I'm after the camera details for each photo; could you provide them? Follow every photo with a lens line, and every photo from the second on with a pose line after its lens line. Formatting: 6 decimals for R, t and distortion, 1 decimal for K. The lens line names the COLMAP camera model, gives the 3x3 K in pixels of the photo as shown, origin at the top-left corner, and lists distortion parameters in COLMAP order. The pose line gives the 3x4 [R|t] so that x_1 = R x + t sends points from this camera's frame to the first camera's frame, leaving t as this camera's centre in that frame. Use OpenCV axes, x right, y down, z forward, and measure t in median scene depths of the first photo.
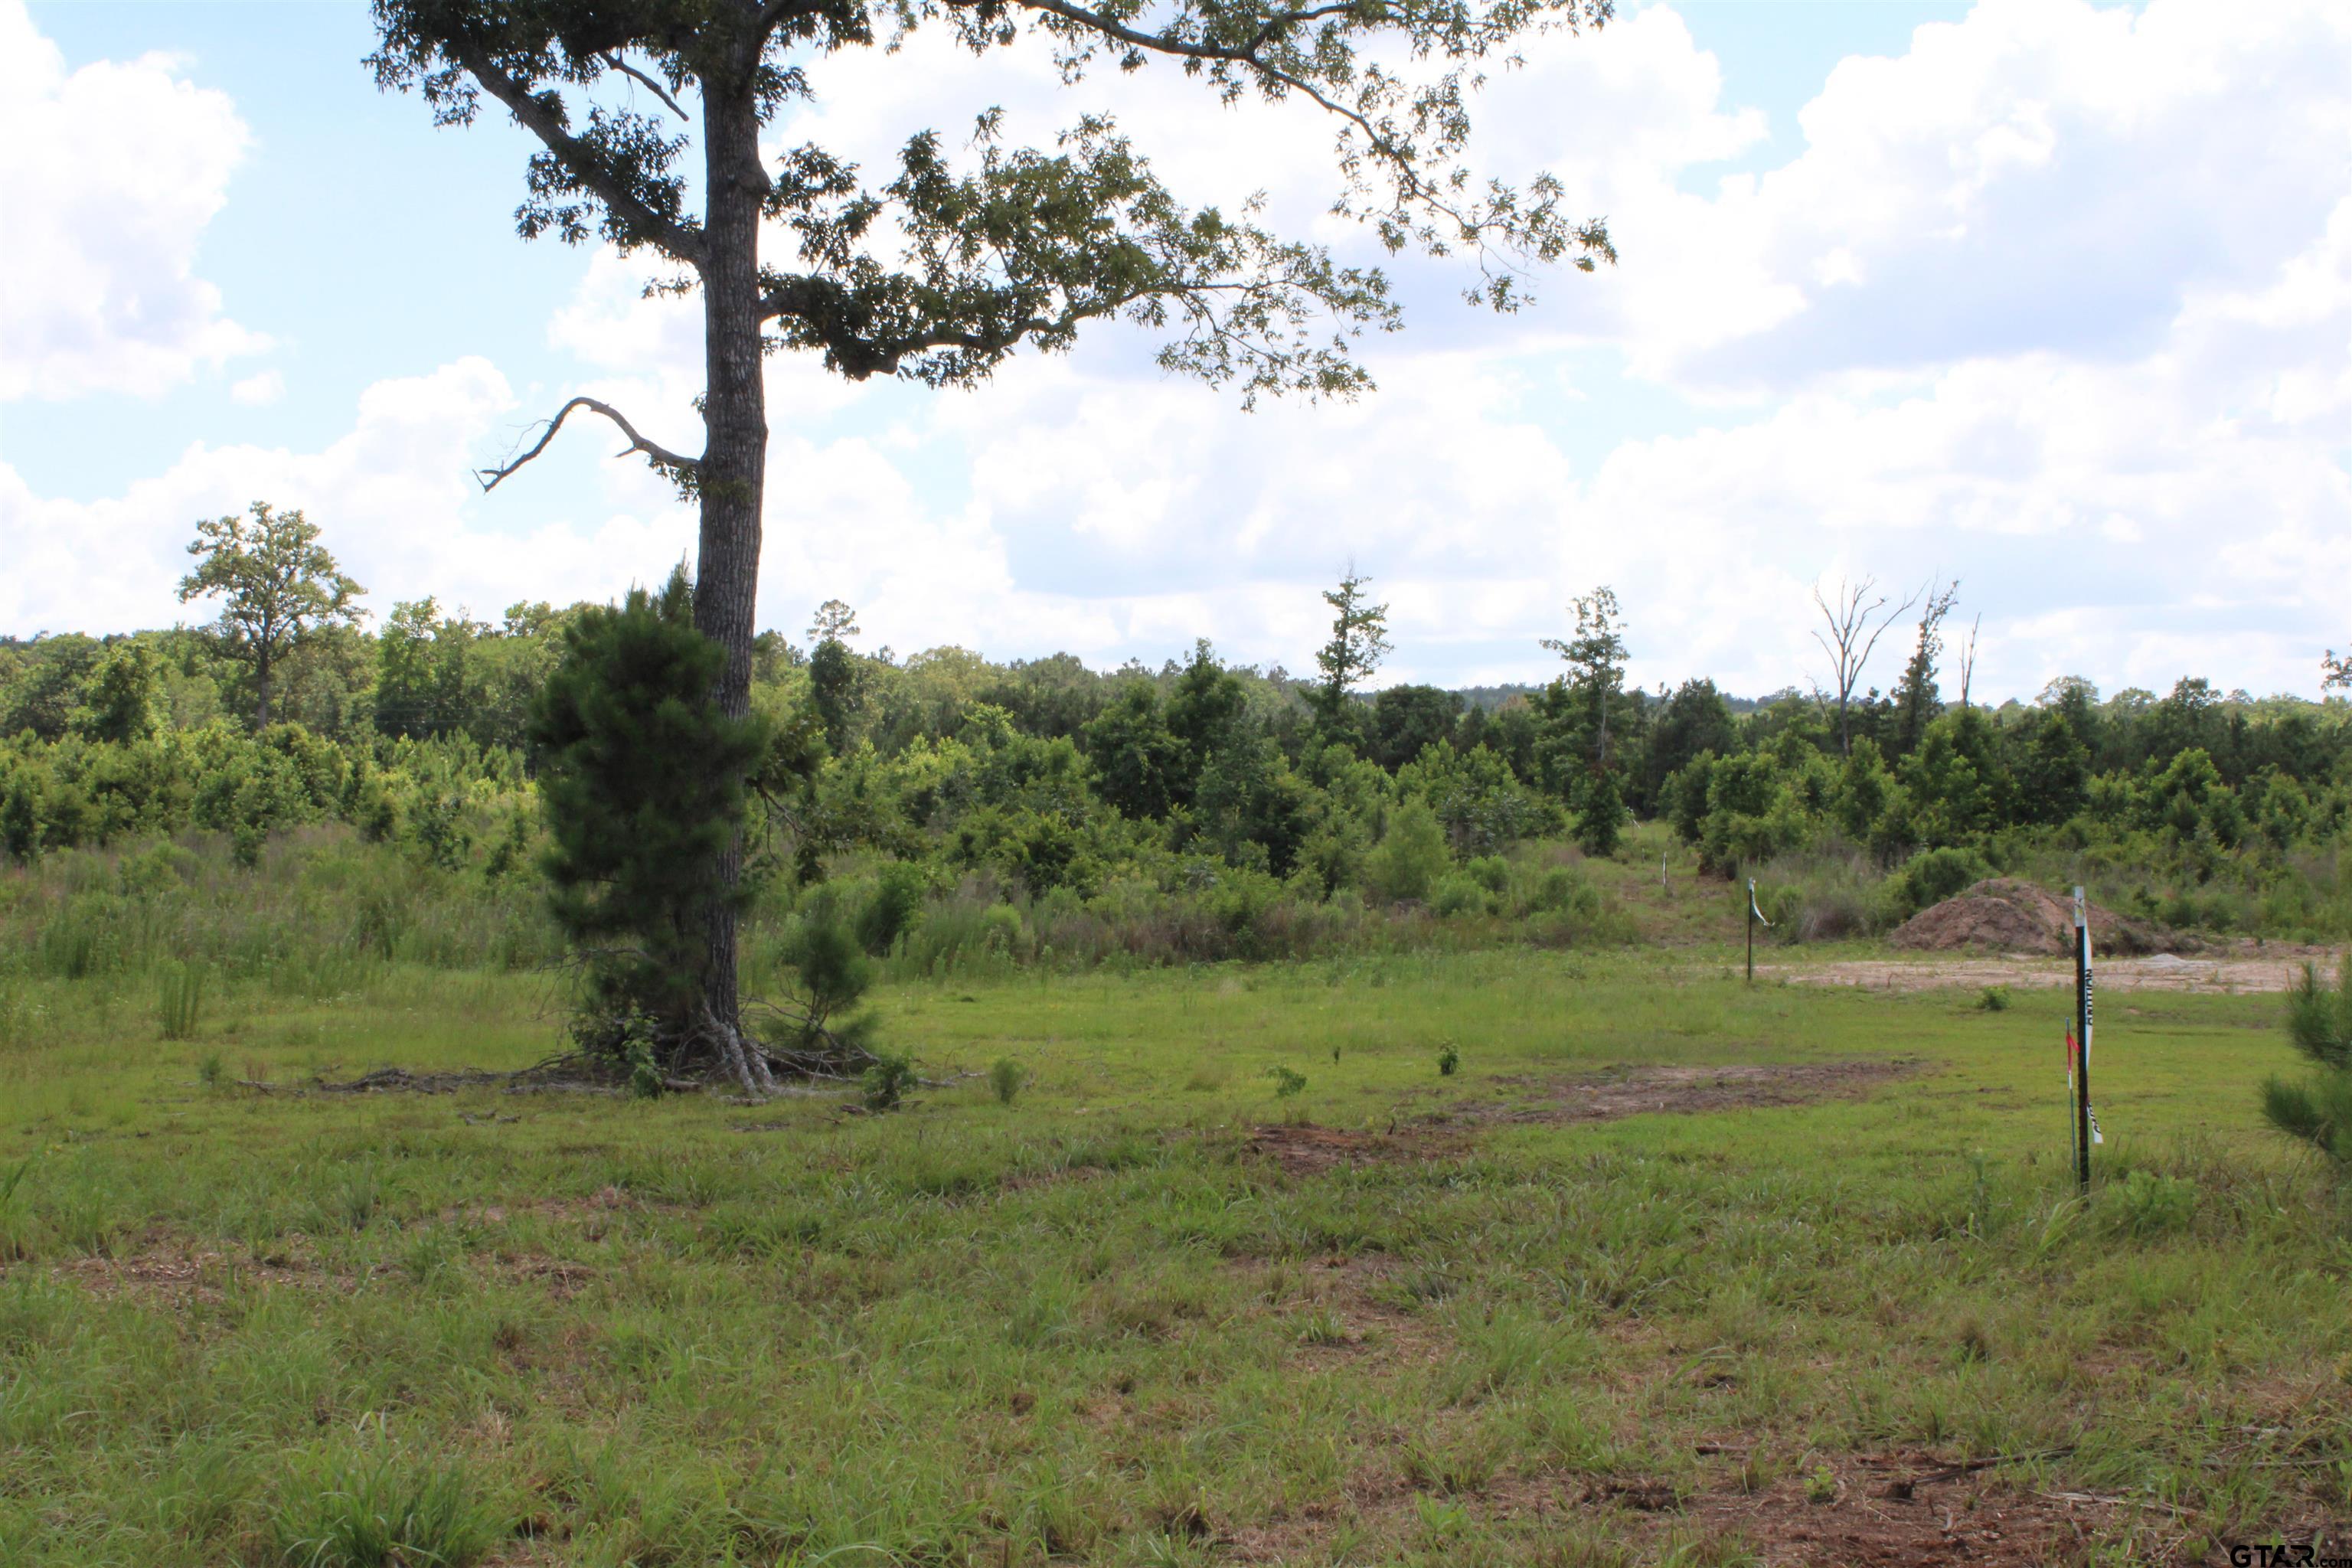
lens RADIAL K [[2206.4, 0, 1198.8], [0, 2206.4, 783.5], [0, 0, 1]] dist [-0.021988, 0.000000]
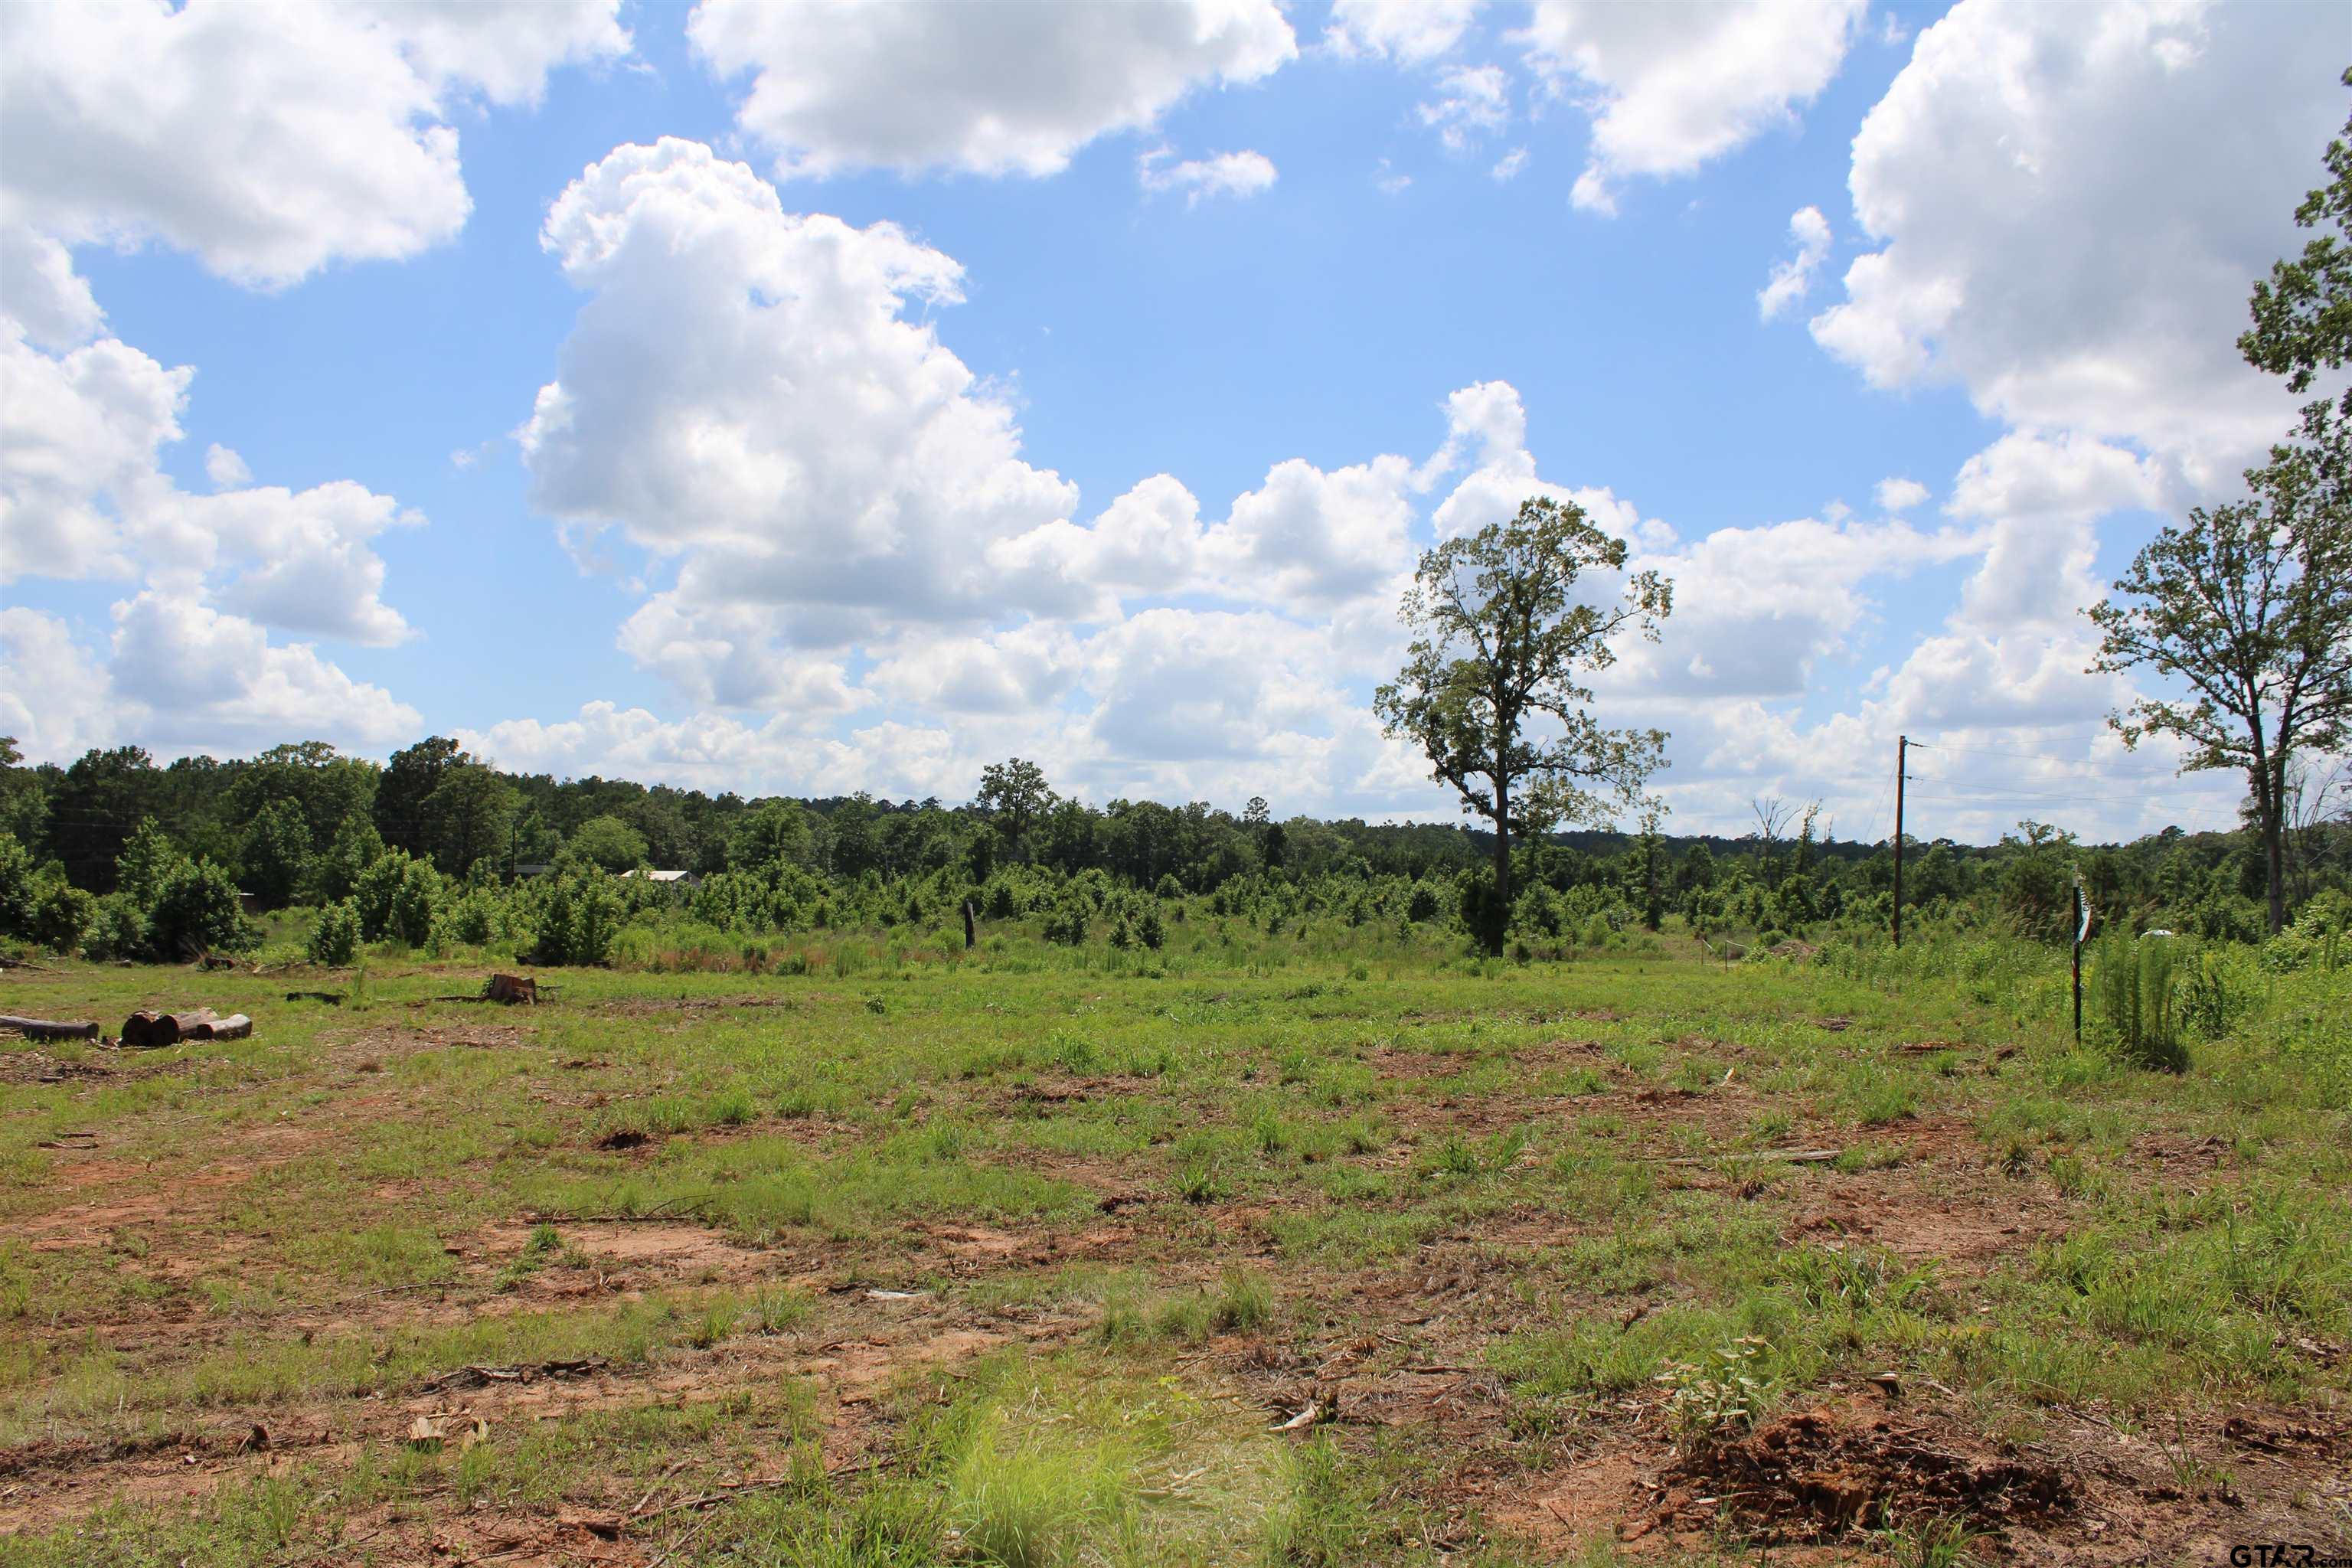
lens RADIAL K [[1974.8, 0, 1166.4], [0, 1974.8, 743.3], [0, 0, 1]] dist [-0.158201, 0.138442]
pose [[0.998783, 0.008086, -0.048644, -0.650971], [-0.010901, 0.998264, -0.057883, -0.112751], [0.048091, 0.058343, 0.997138, -3.063792]]
